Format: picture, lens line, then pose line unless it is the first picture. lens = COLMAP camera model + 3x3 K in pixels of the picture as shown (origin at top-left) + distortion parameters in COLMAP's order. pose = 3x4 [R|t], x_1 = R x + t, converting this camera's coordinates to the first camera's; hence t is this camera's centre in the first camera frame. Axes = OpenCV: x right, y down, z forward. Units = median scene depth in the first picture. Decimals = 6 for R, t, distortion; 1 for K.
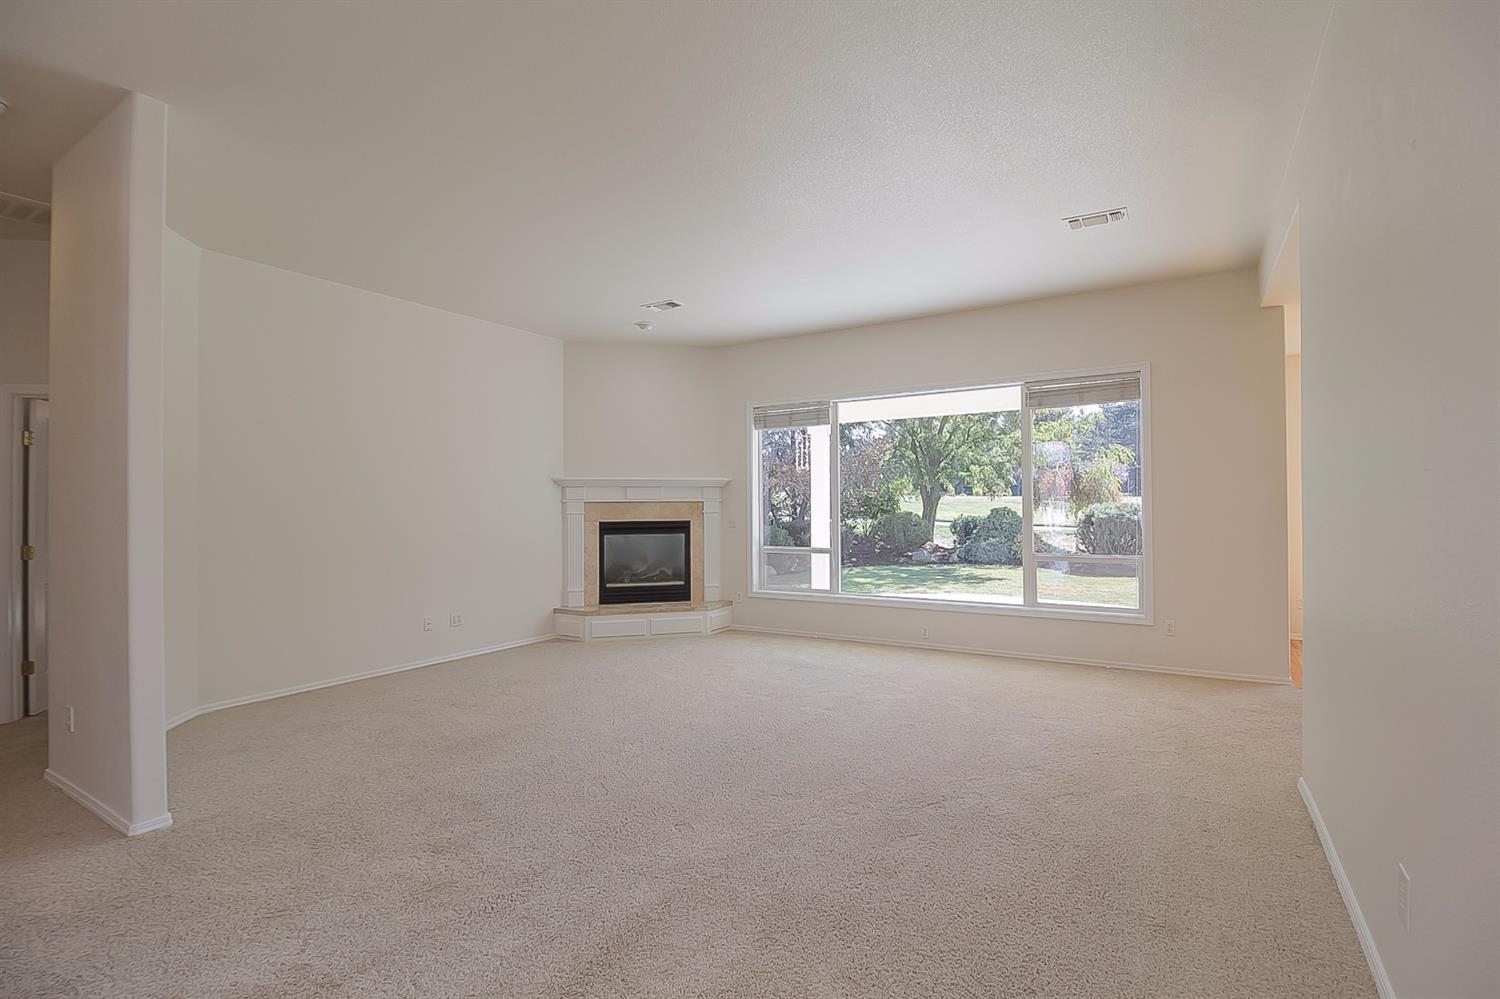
lens RADIAL K [[704.4, 0, 751.9], [0, 704.4, 501.8], [0, 0, 1]] dist [0.000580, 0.000009]
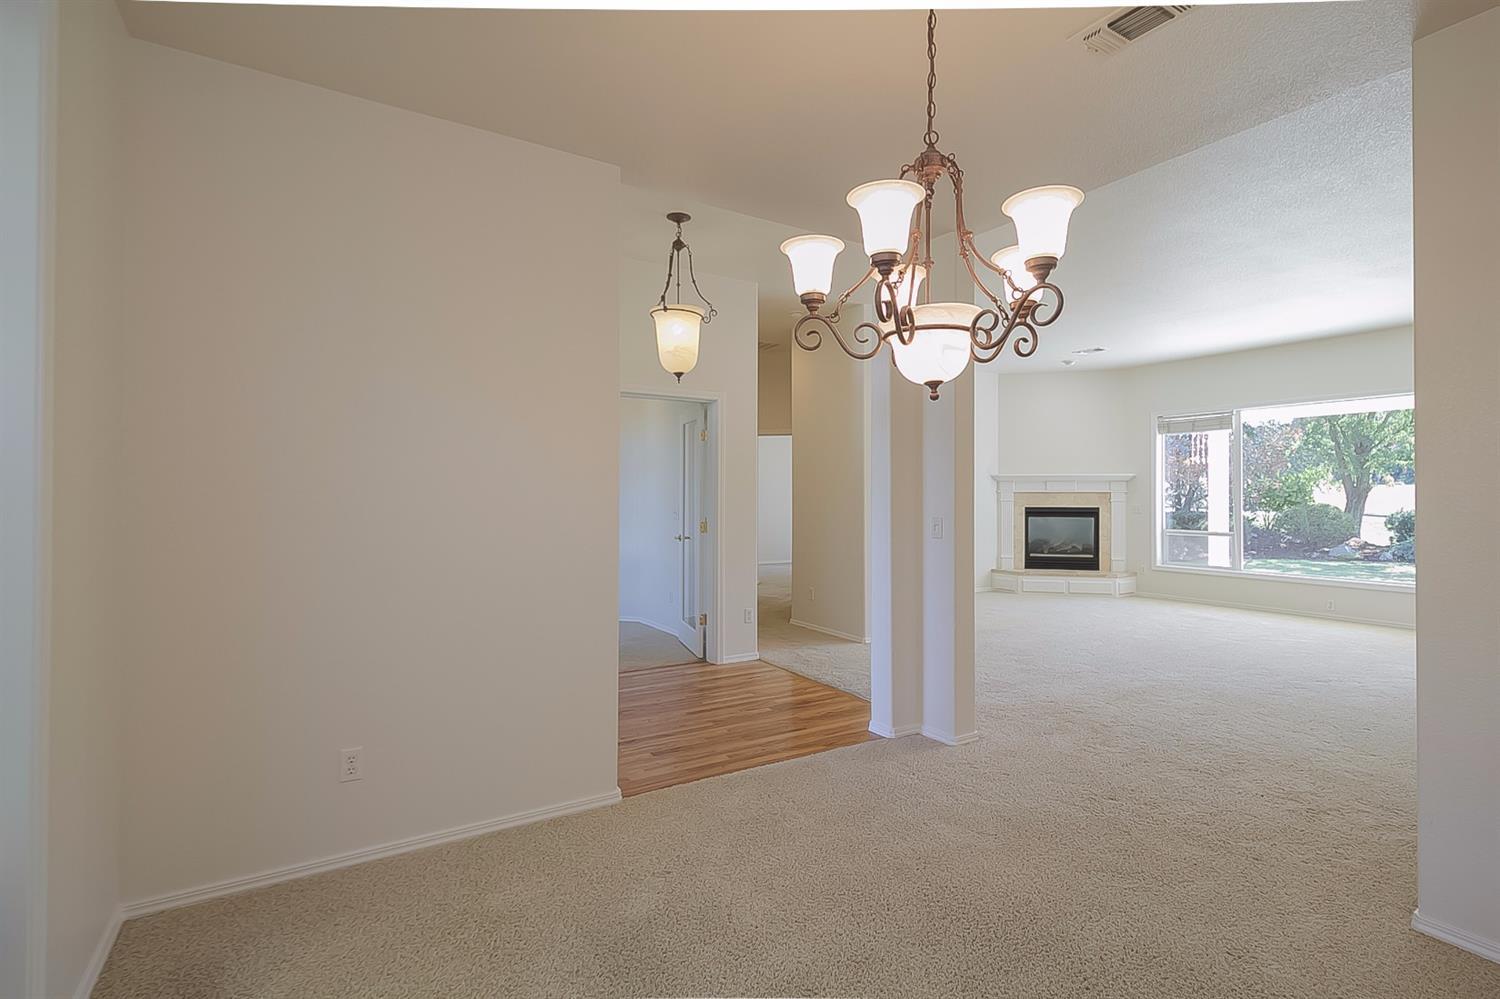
lens RADIAL K [[722.6, 0, 741.3], [0, 722.6, 491.1], [0, 0, 1]] dist [0.003184, -0.000258]
pose [[0.891913, 0.006679, -0.452158, -0.073217], [-0.005772, 0.999978, 0.003386, -0.003546], [0.452170, -0.000410, 0.891932, -0.455378]]
